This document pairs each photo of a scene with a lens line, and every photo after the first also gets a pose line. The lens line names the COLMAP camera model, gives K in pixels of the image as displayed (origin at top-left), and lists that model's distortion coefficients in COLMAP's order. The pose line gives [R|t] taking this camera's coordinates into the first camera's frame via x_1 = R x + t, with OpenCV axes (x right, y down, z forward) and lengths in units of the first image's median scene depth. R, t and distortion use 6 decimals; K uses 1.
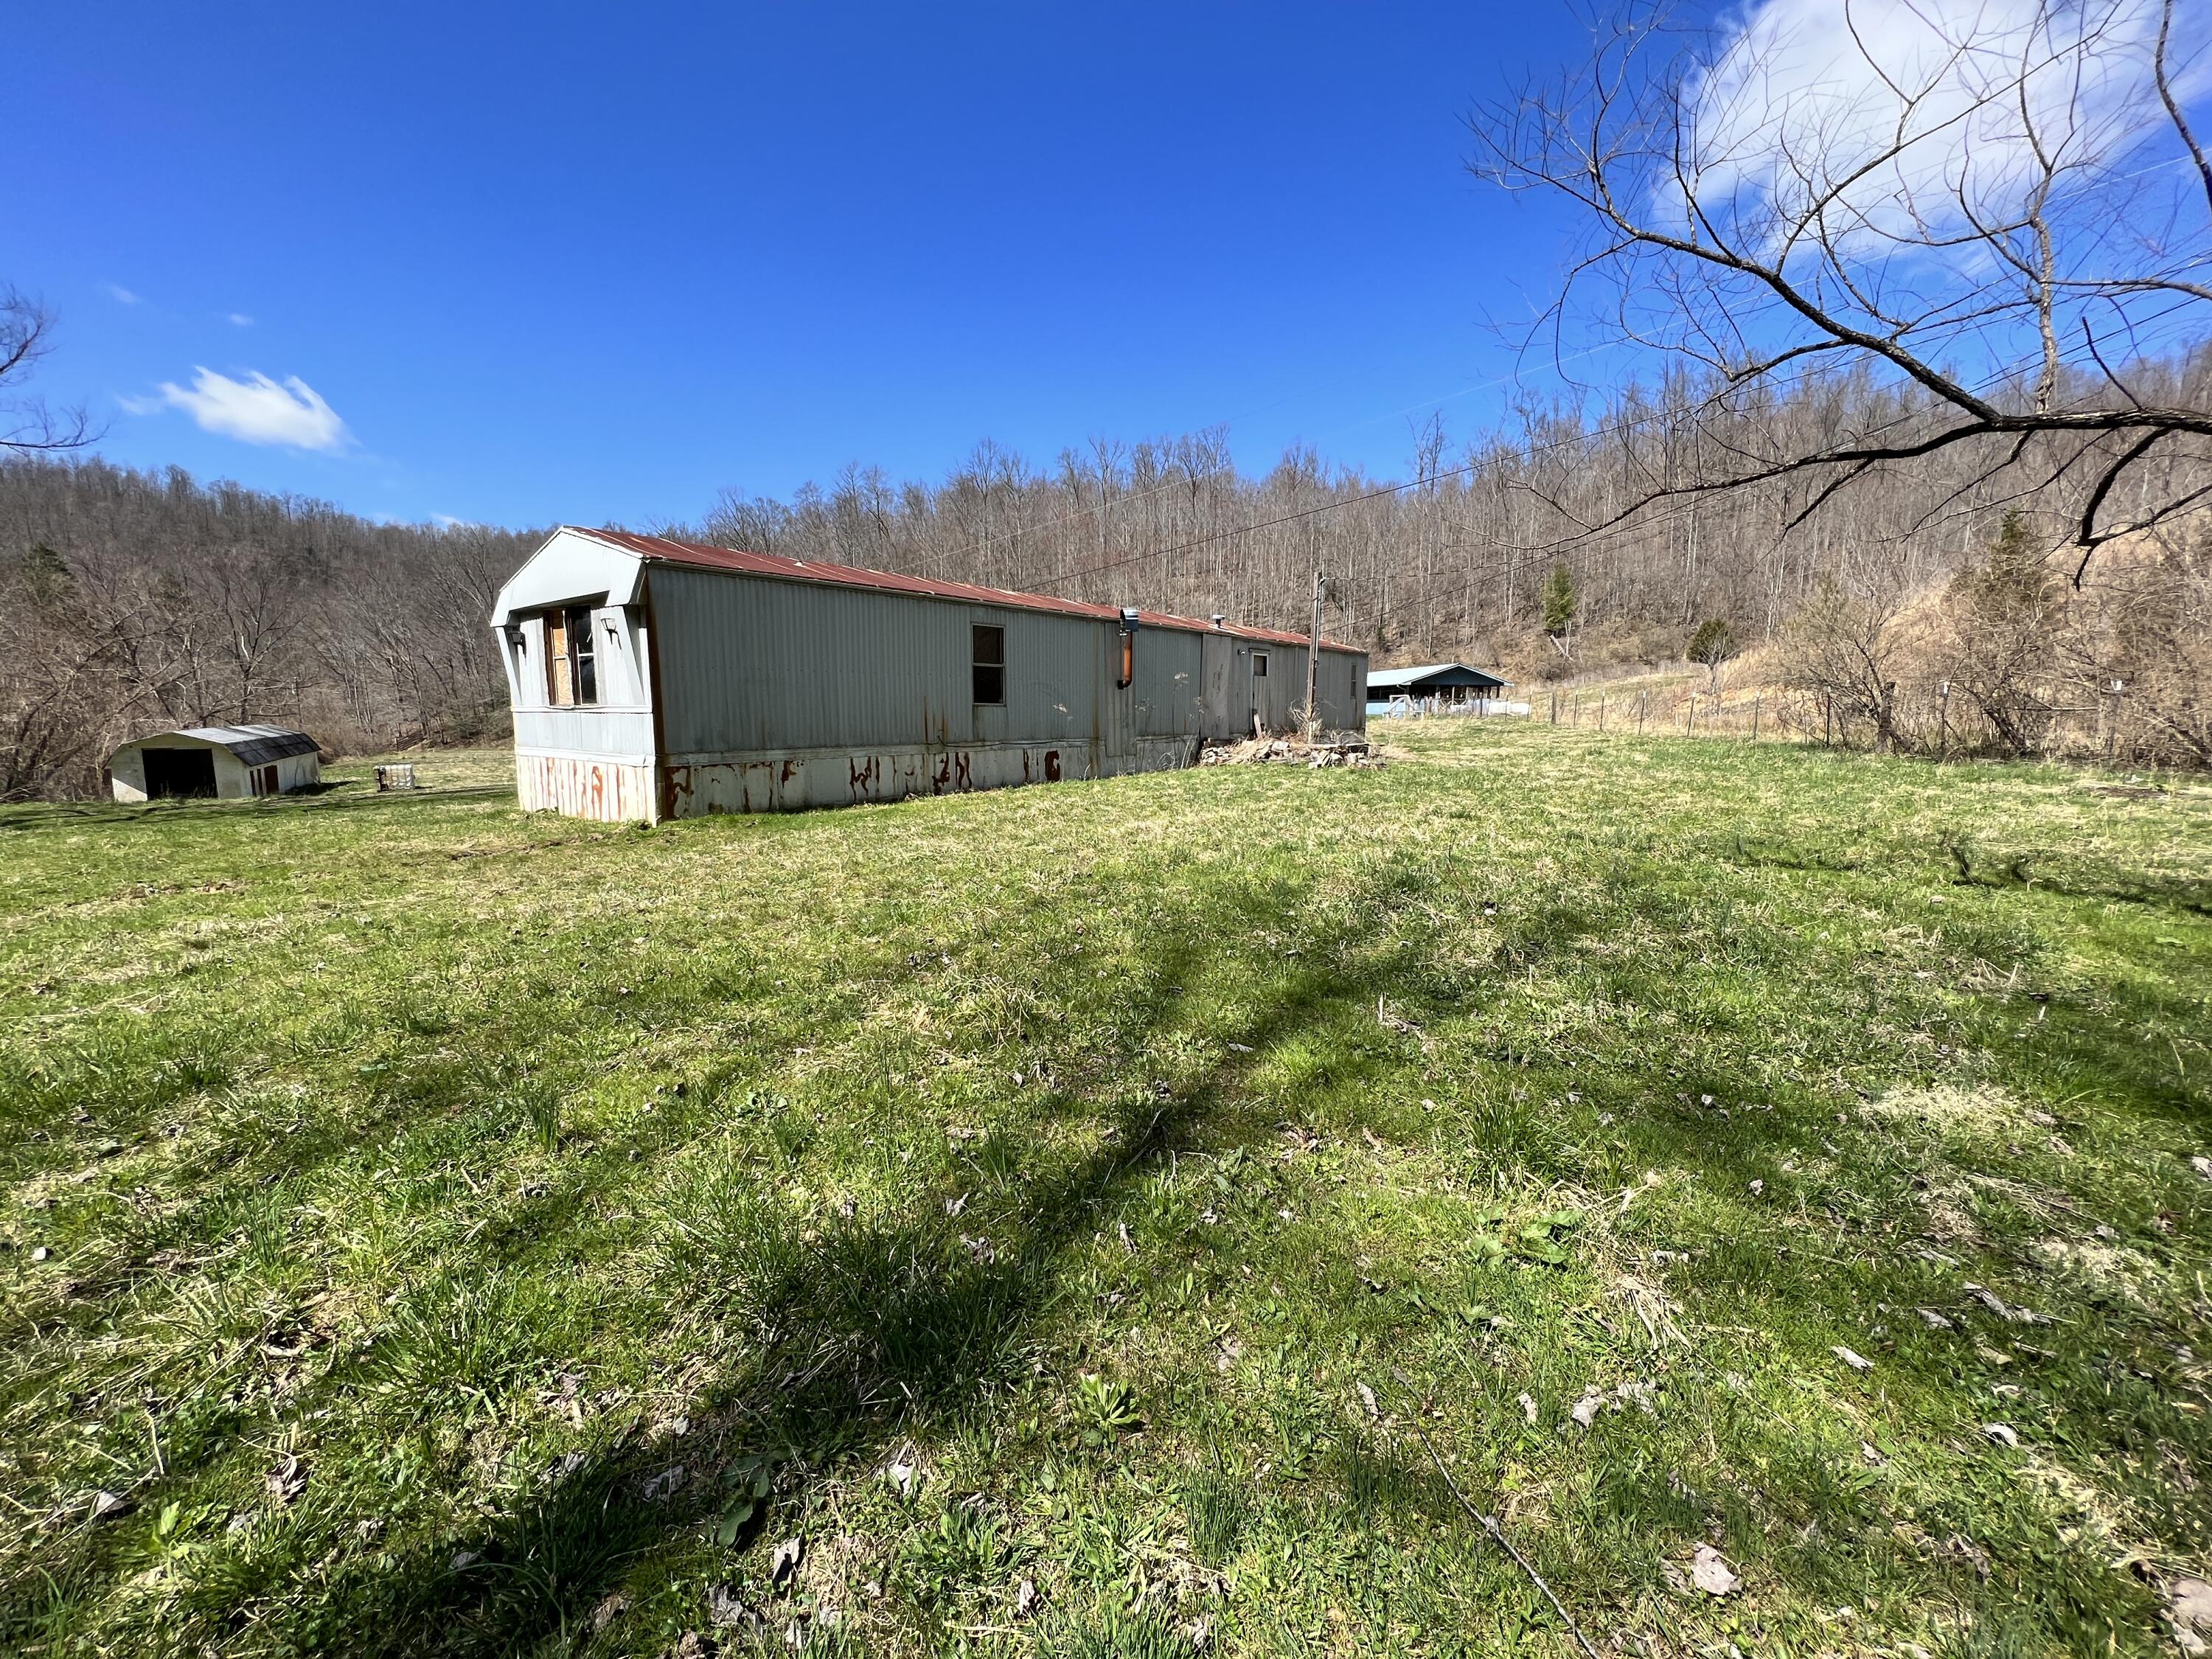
lens RADIAL K [[879.5, 0, 1103.9], [0, 879.5, 827.7], [0, 0, 1]] dist [-0.000226, -0.000001]
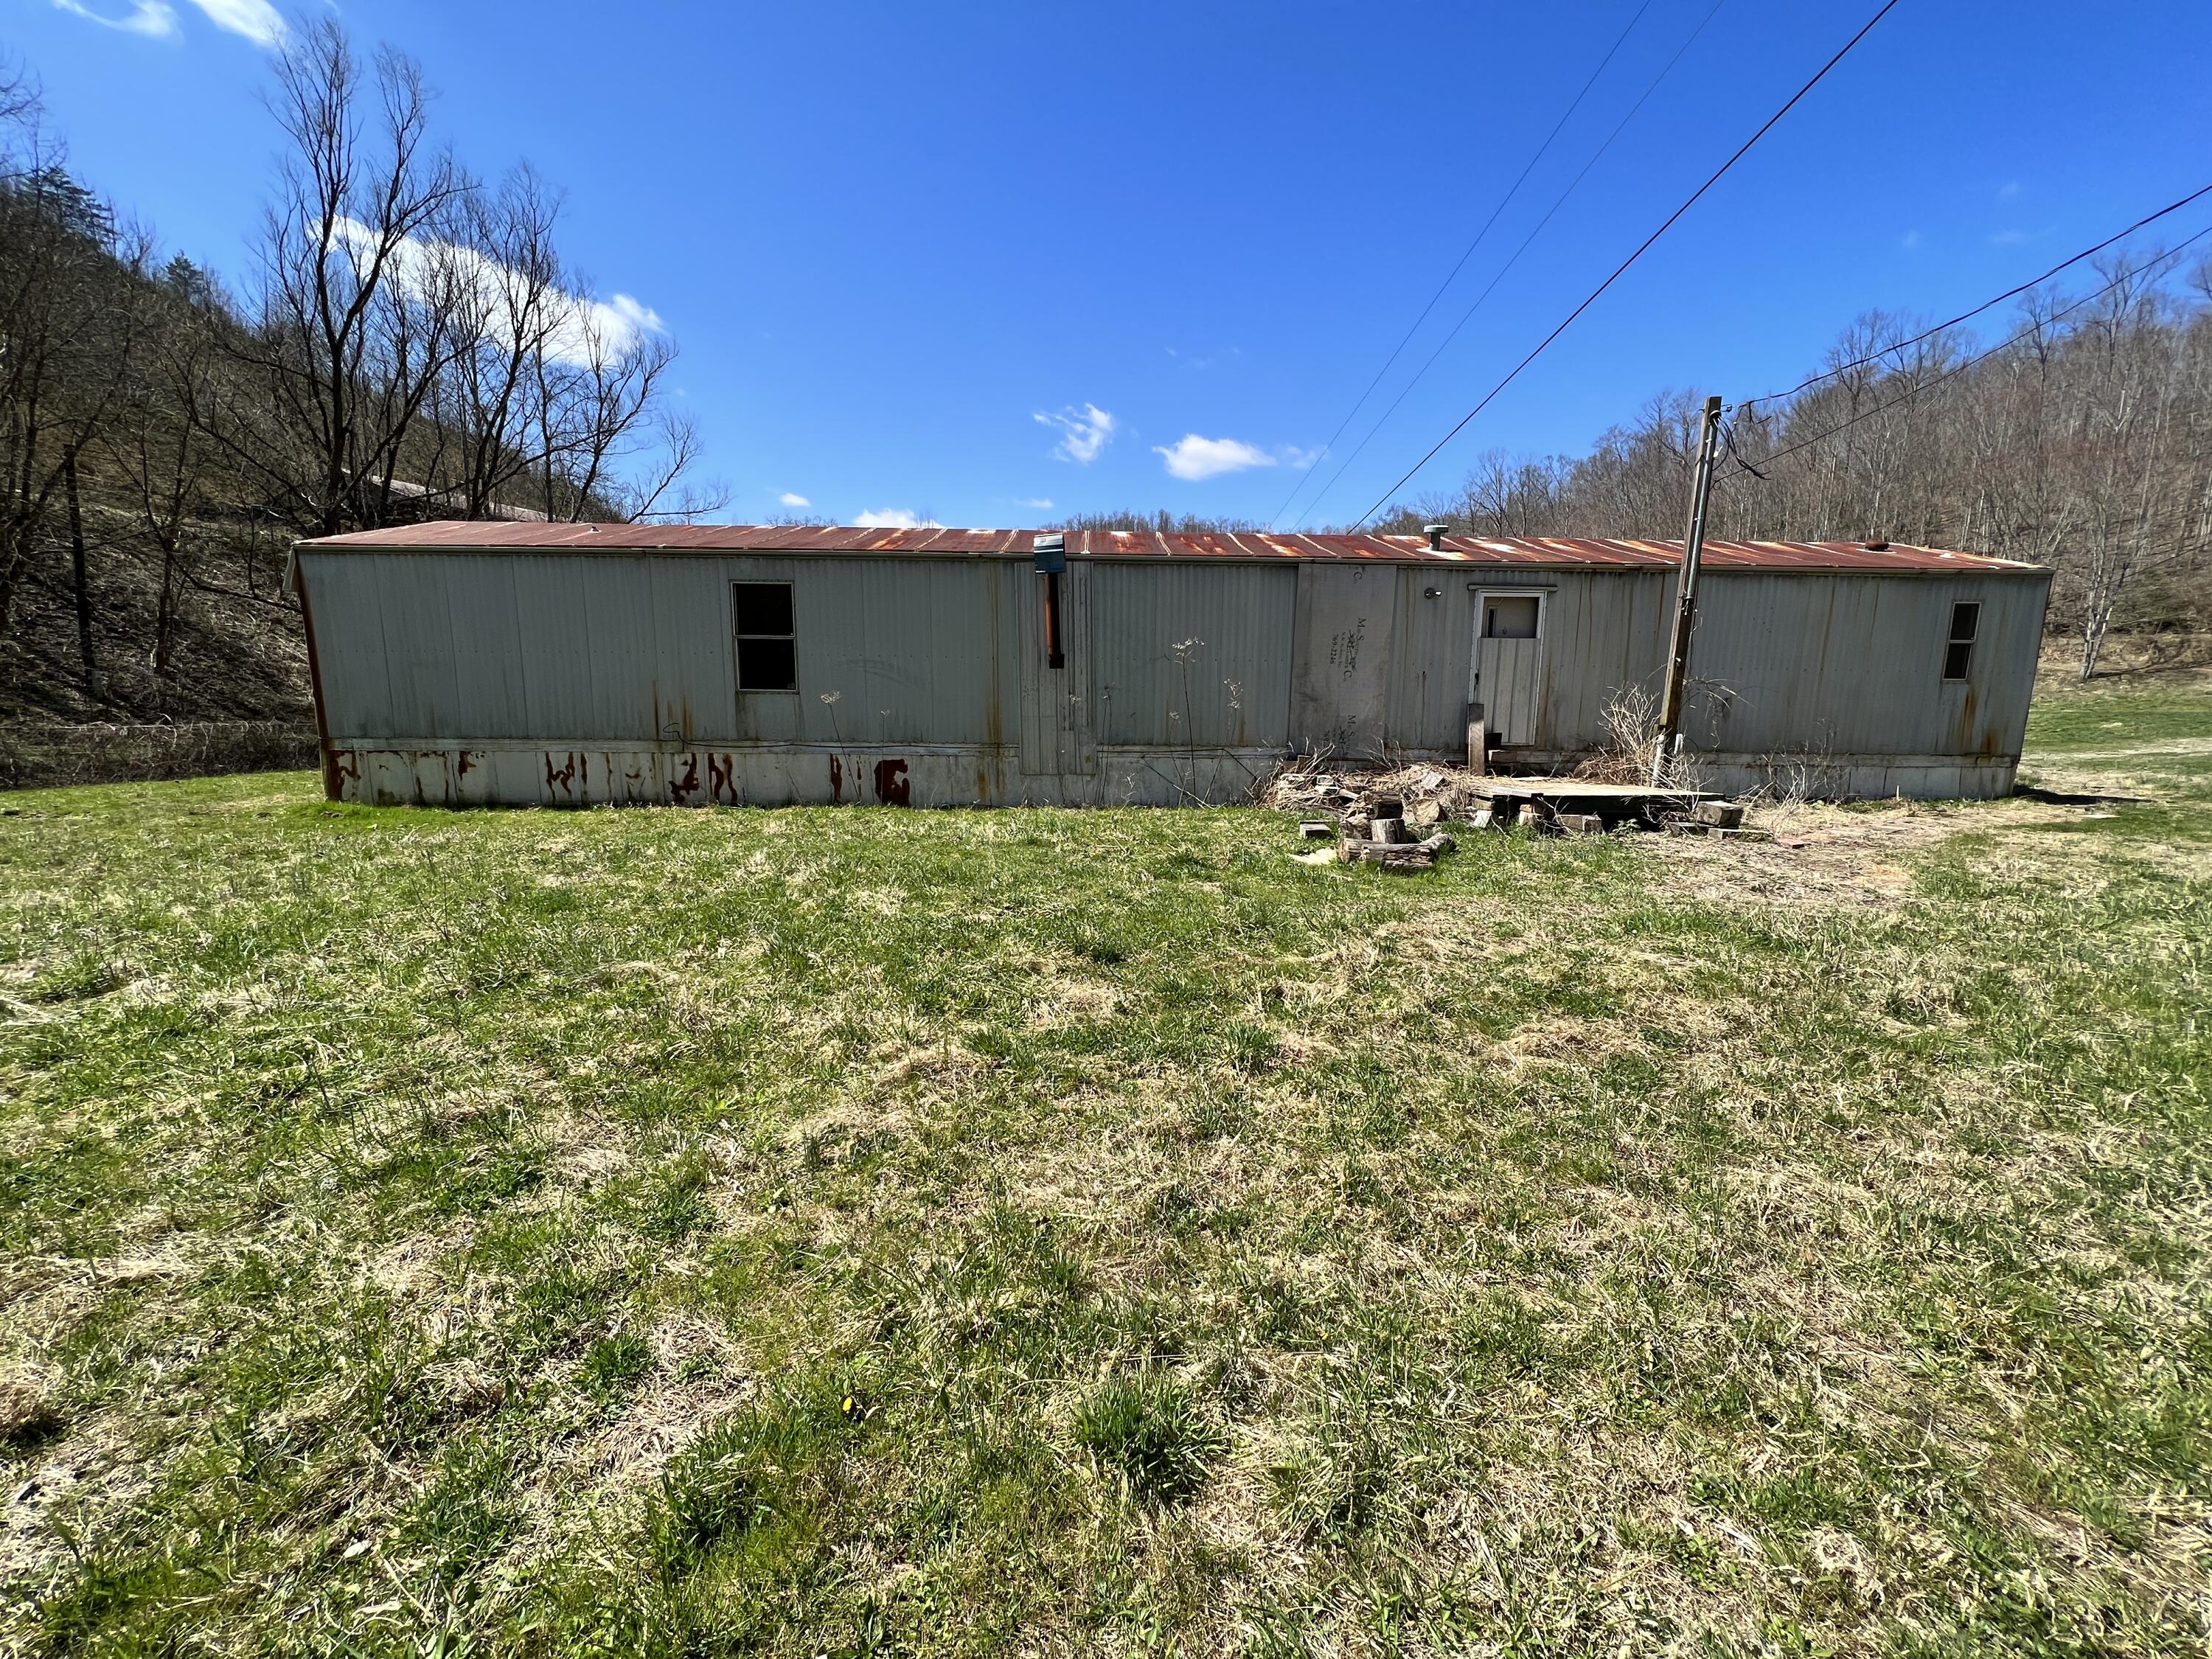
lens RADIAL K [[879.5, 0, 1103.9], [0, 879.5, 827.7], [0, 0, 1]] dist [-0.000226, -0.000001]
pose [[0.645737, 0.130523, -0.752321, 0.633615], [-0.111431, 0.990842, 0.076261, -0.117453], [0.755385, 0.034587, 0.654368, 0.759518]]
